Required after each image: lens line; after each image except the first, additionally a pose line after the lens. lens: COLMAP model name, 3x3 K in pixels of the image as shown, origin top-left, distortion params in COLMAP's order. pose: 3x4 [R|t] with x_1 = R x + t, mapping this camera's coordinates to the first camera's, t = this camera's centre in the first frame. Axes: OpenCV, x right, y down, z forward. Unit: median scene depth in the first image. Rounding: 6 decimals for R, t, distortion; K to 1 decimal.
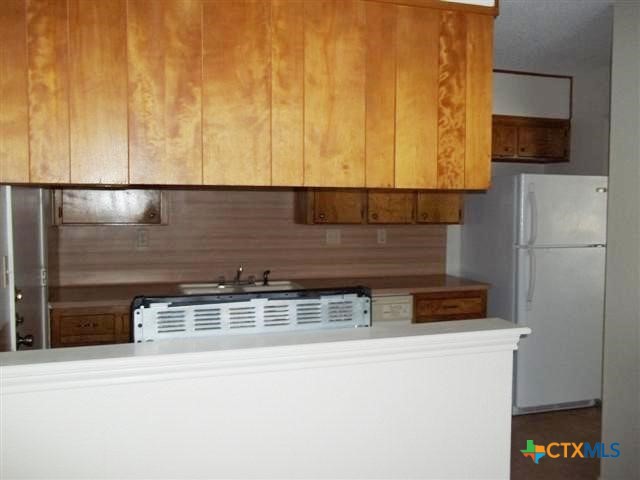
lens RADIAL K [[604.7, 0, 320.0], [0, 604.7, 240.0], [0, 0, 1]] dist [-0.003685, -0.005920]
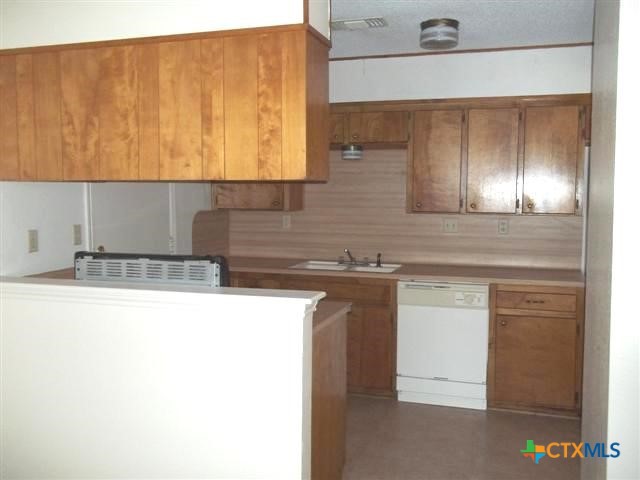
lens RADIAL K [[595.5, 0, 320.0], [0, 595.5, 240.0], [0, 0, 1]] dist [0.001580, 0.005570]
pose [[0.812445, 0.041081, -0.581589, 1.016003], [-0.033051, 0.999156, 0.024405, 0.004231], [0.582101, -0.000606, 0.813116, 0.083742]]
